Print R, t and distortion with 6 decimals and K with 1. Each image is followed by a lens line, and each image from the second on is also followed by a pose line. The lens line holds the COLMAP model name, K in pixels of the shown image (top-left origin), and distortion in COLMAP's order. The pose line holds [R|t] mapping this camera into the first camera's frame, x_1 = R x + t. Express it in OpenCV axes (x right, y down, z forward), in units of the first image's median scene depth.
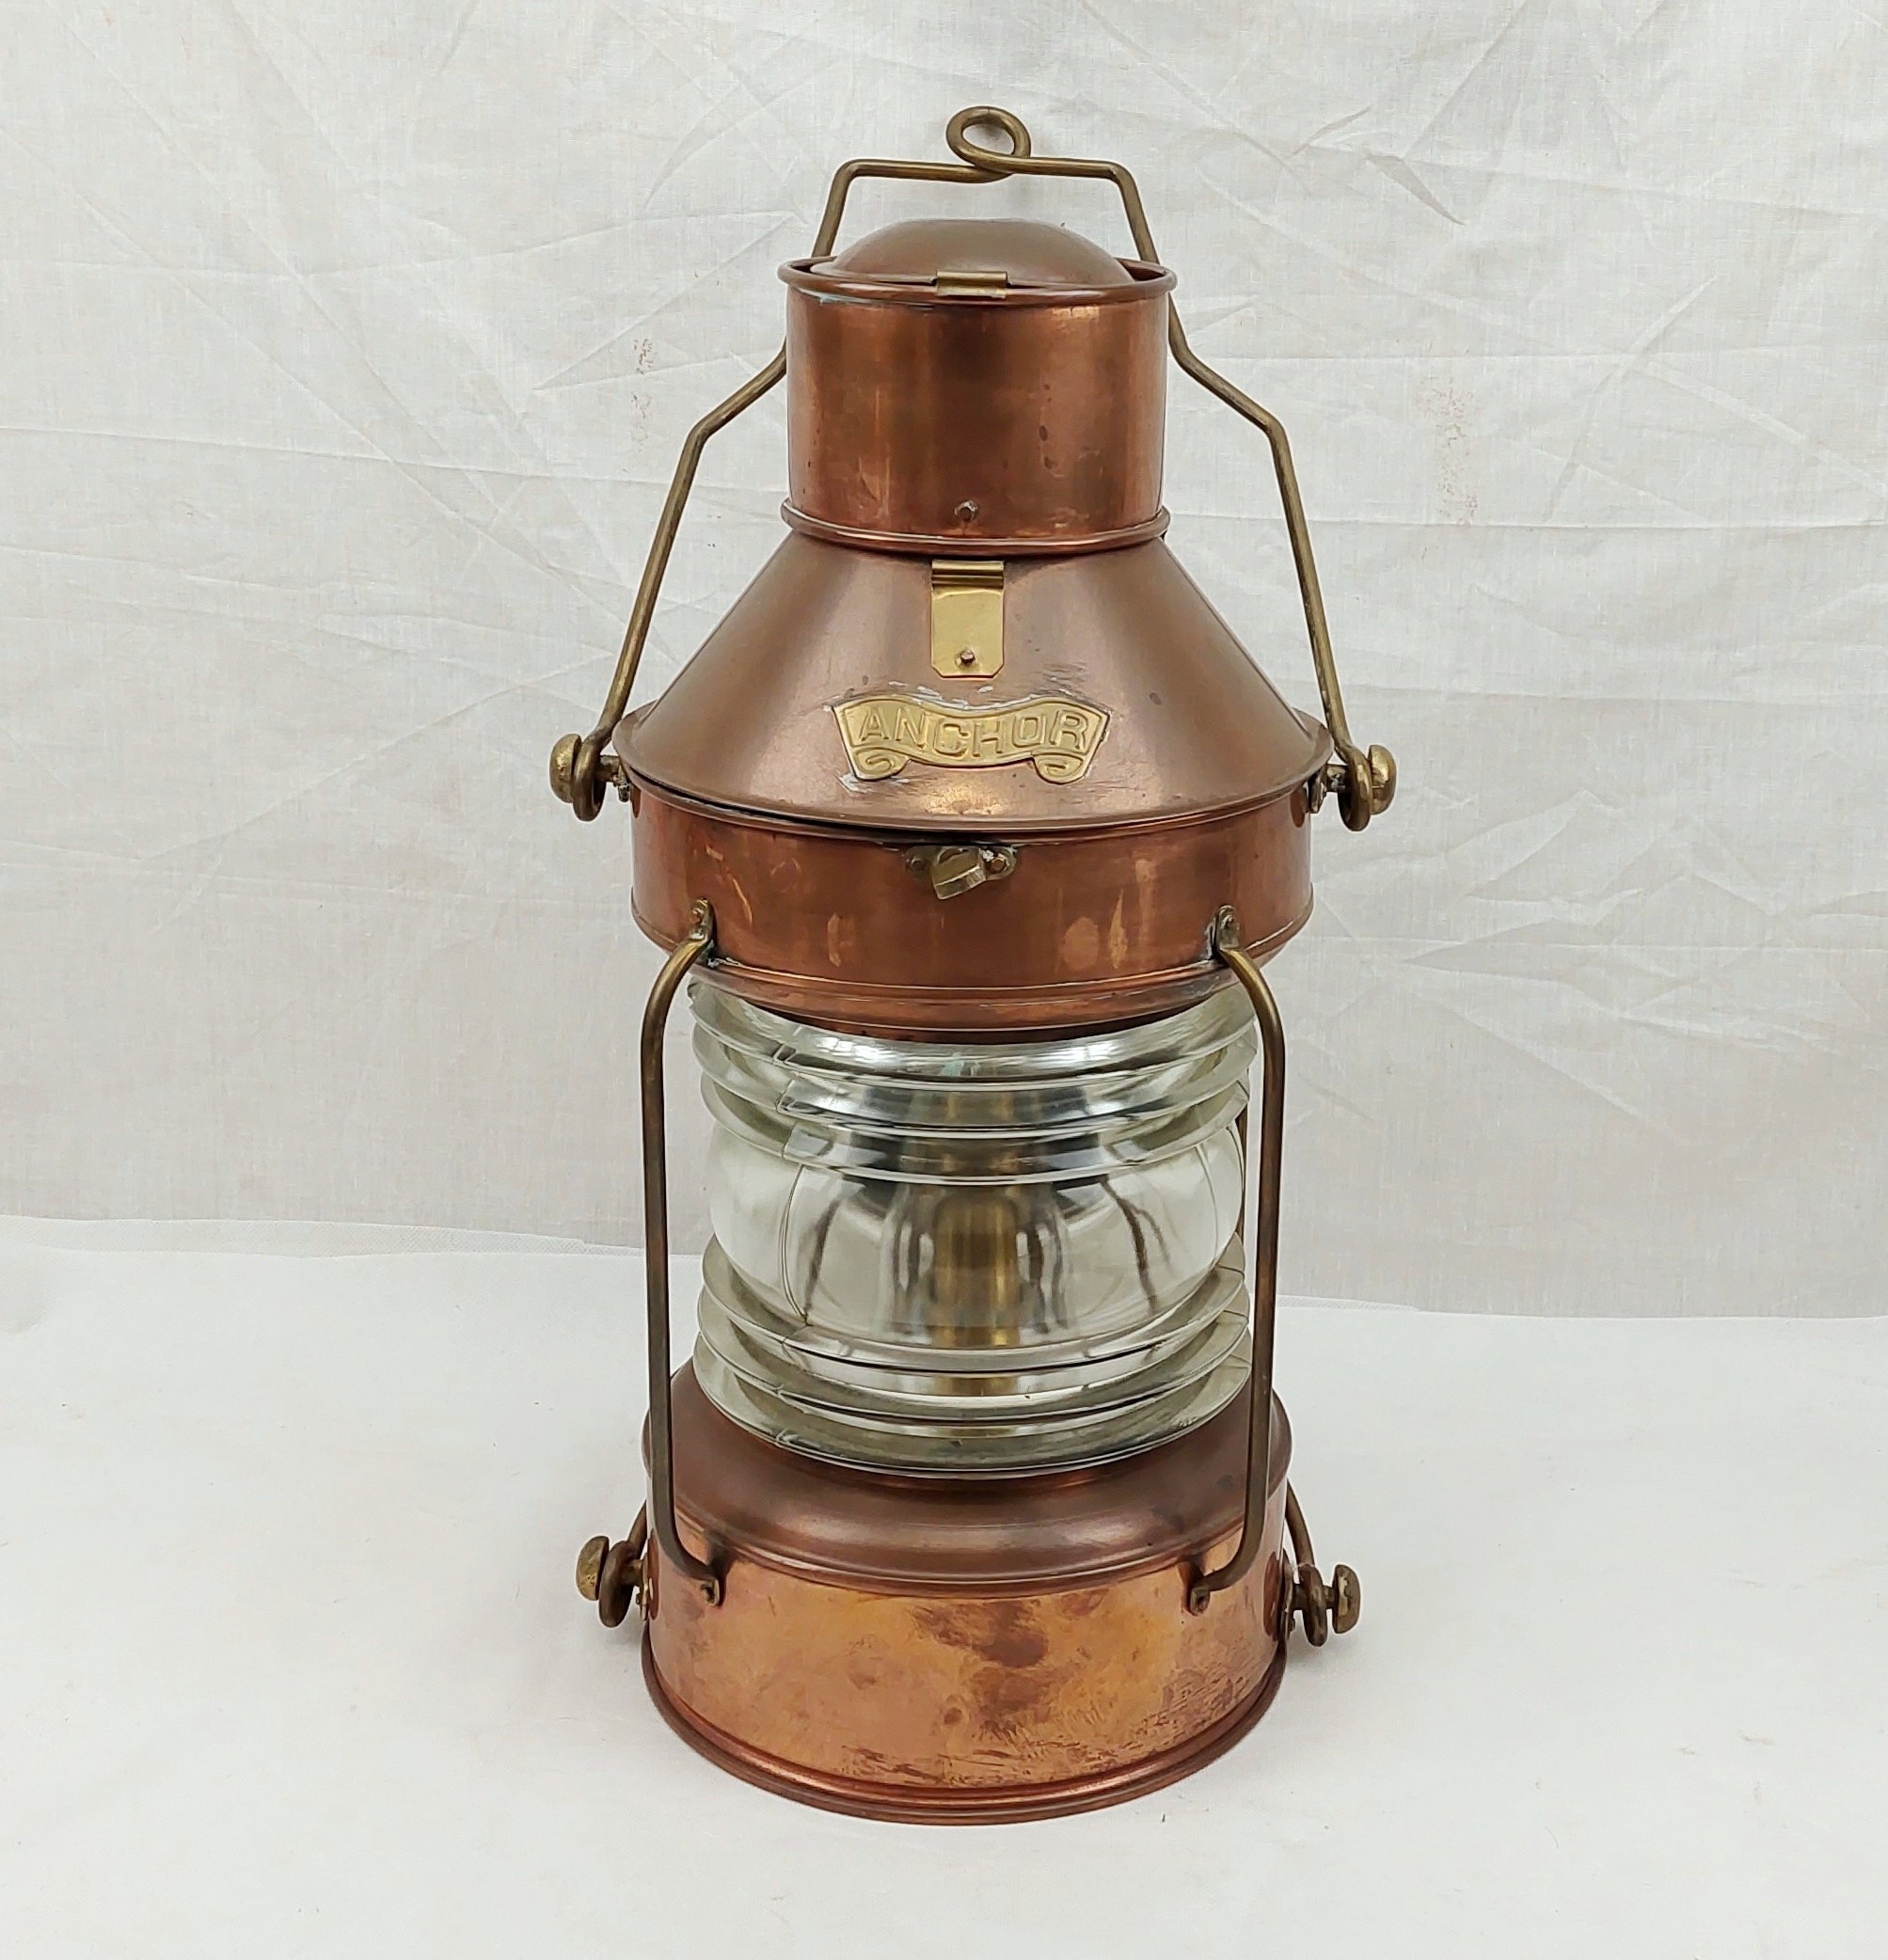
lens RADIAL K [[3122.9, 0, 1097.2], [0, 3122.9, 982.1], [0, 0, 1]] dist [0.060299, -0.165846]
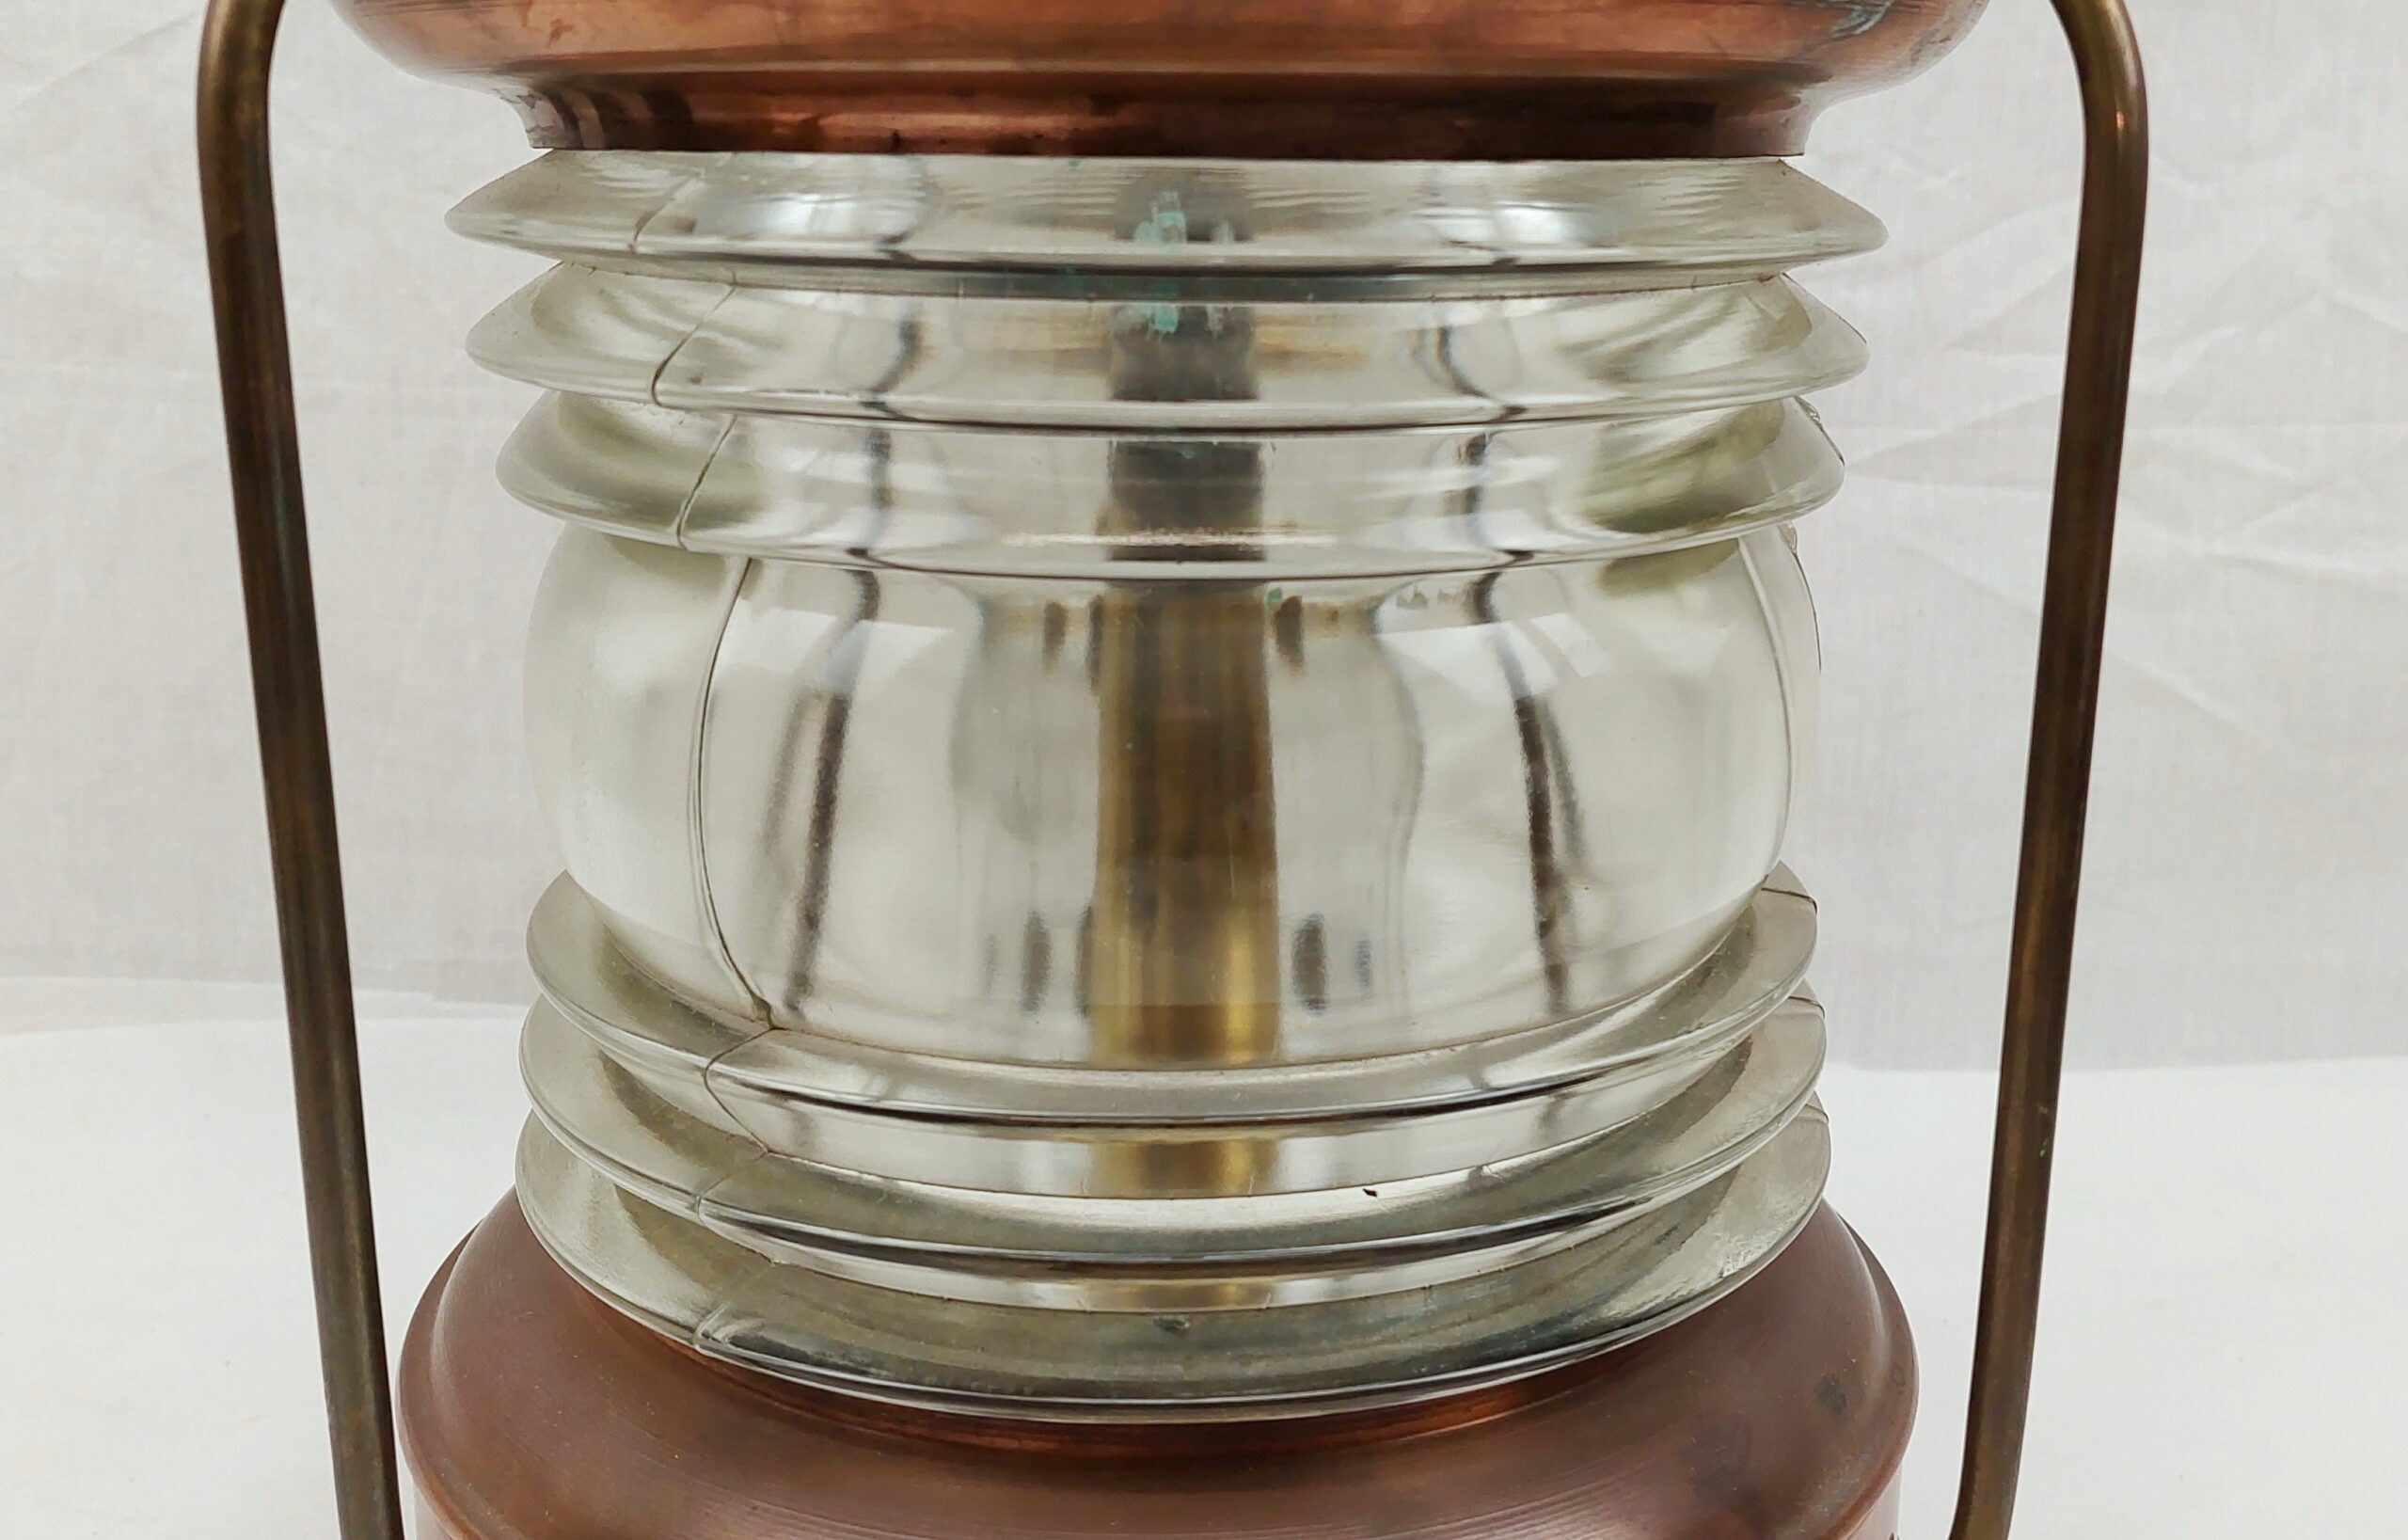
lens RADIAL K [[2517.8, 0, 1299.9], [0, 2517.8, 832.4], [0, 0, 1]] dist [0.001501, -0.020754]
pose [[0.997001, -0.029010, 0.071744, -0.049972], [0.032078, 0.998603, -0.041980, 0.100142], [-0.070426, 0.044155, 0.996539, 0.686499]]
